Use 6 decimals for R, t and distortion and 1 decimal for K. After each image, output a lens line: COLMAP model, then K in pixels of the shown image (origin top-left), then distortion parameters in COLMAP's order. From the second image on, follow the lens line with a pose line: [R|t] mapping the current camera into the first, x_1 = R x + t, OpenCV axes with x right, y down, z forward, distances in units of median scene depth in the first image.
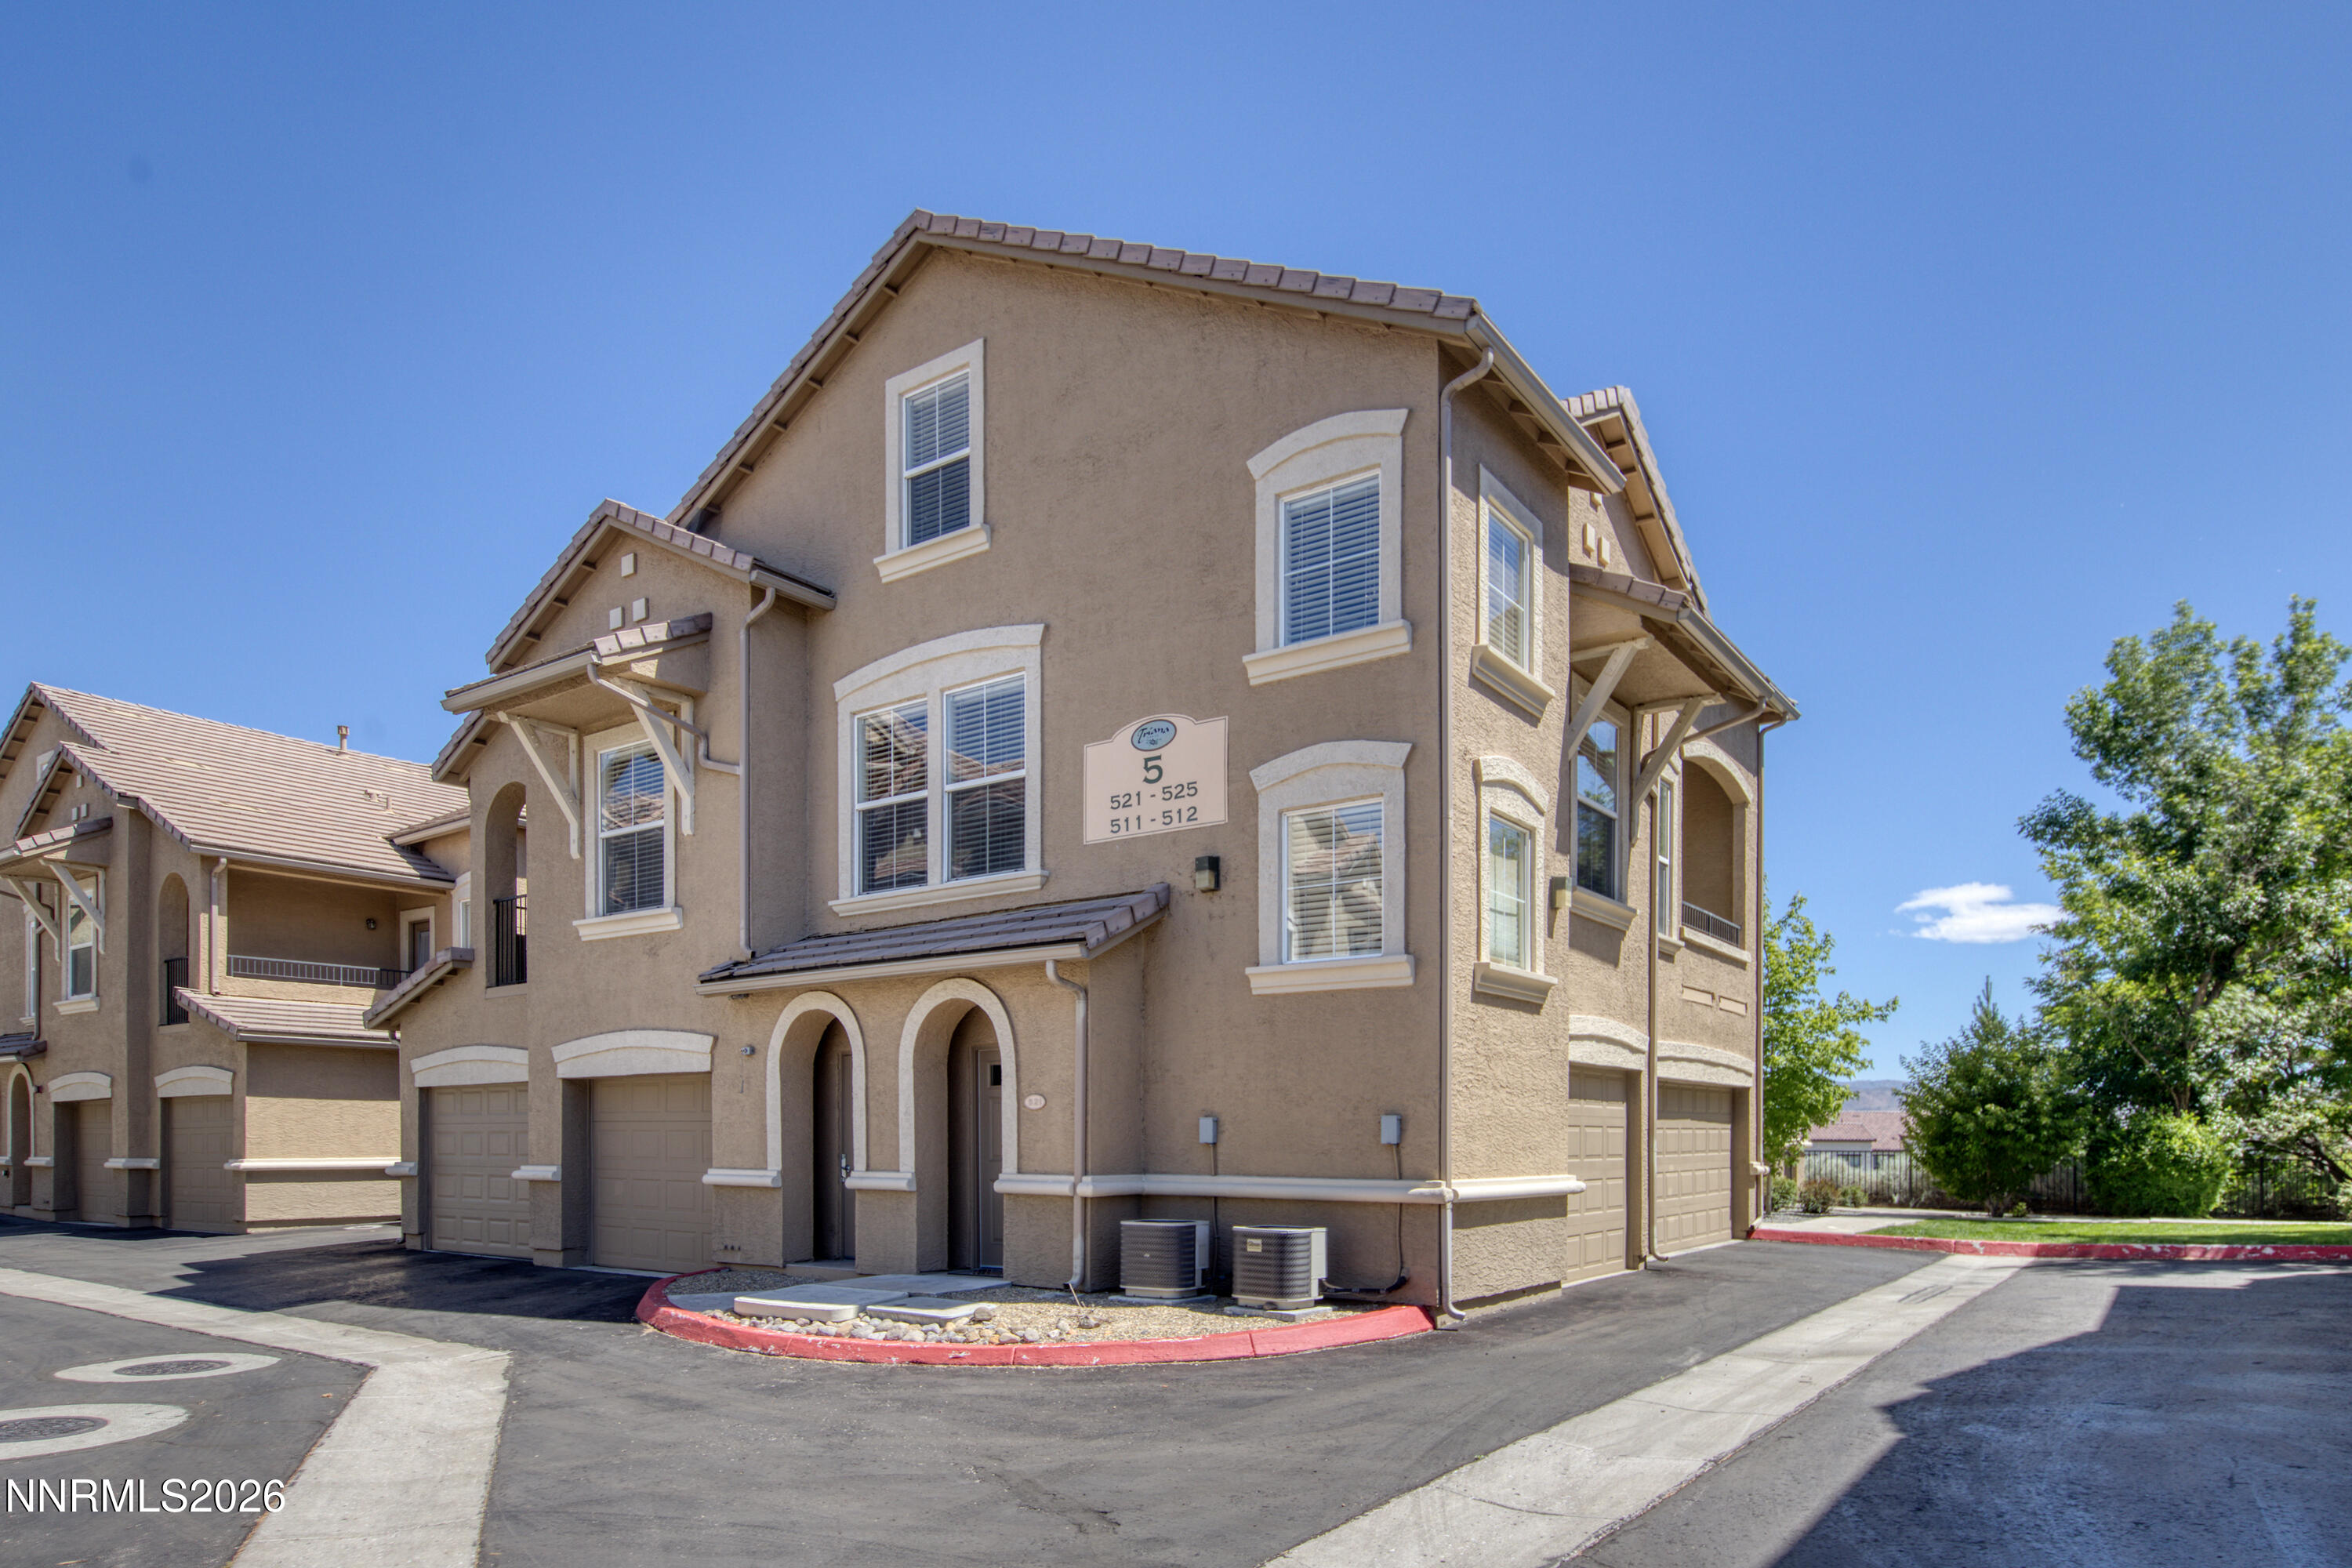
lens RADIAL K [[1313.3, 0, 1123.8], [0, 1313.3, 634.4], [0, 0, 1]] dist [0.000038, -0.000798]
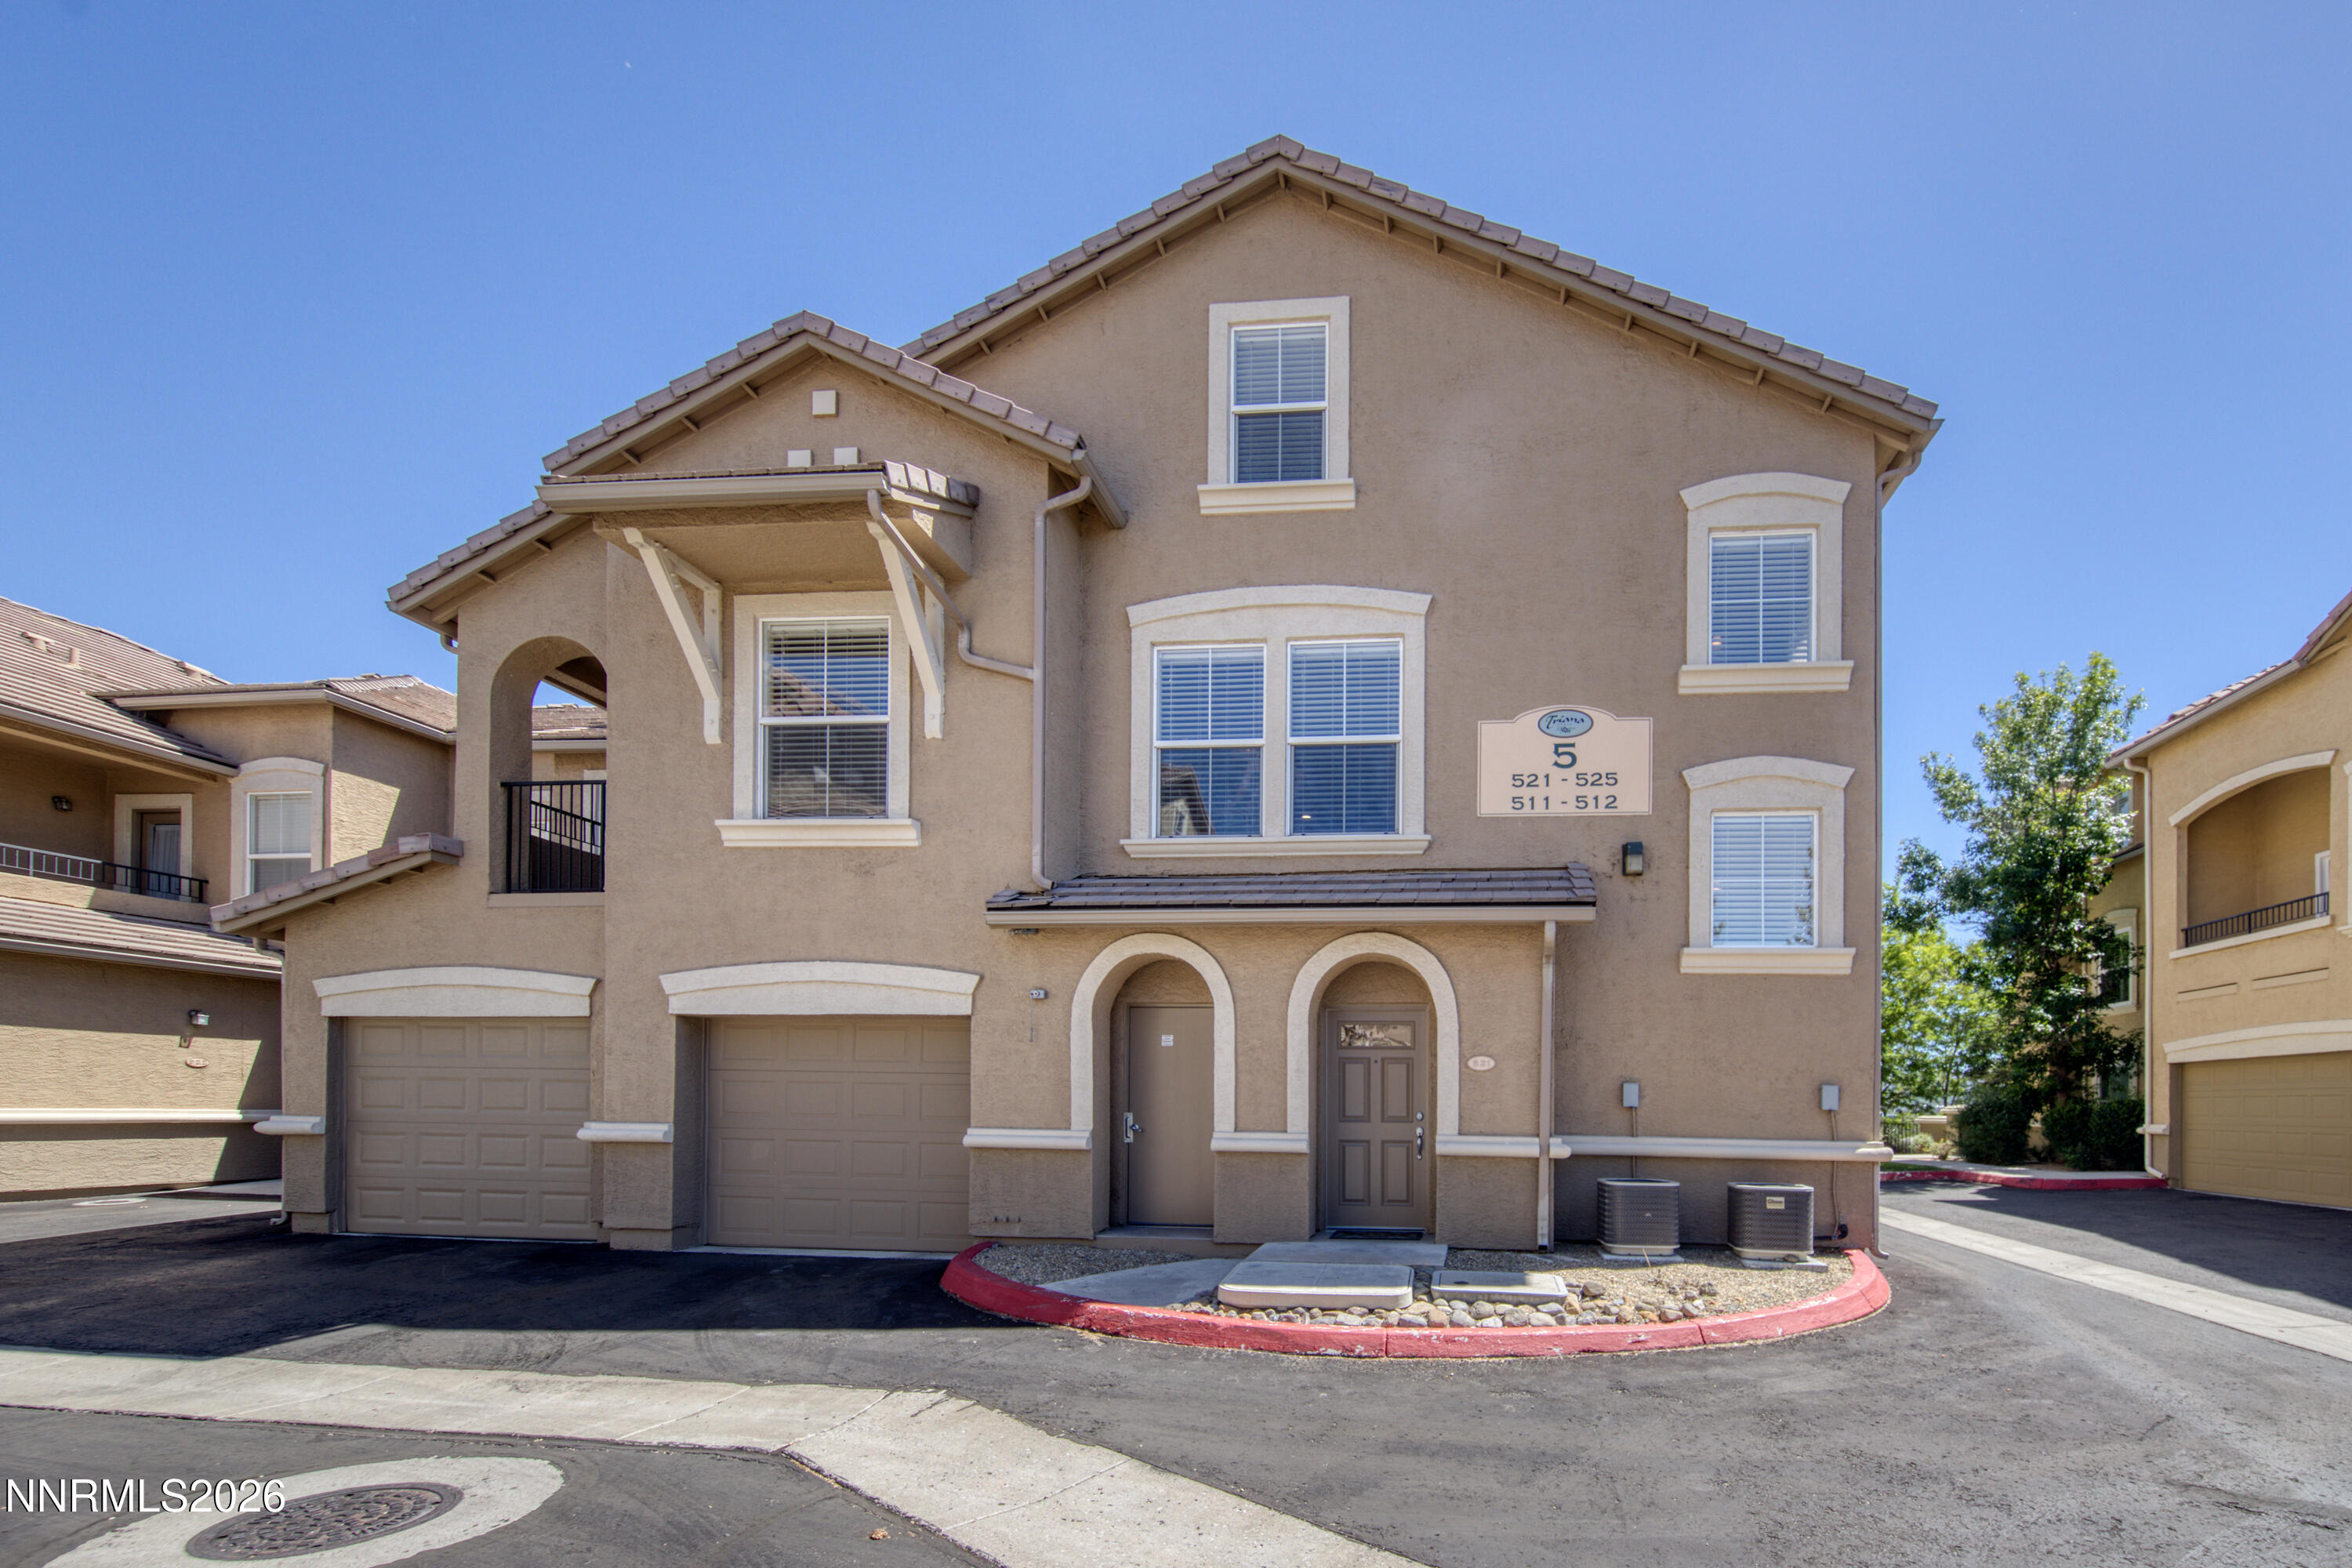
lens RADIAL K [[905.4, 0, 1176.7], [0, 905.4, 838.2], [0, 0, 1]] dist [0.006297, -0.004750]
pose [[0.856856, 0.156163, 0.491337, -0.516428], [-0.197111, 0.979848, 0.032320, 0.181548], [-0.476388, -0.124541, 0.870370, 0.458565]]
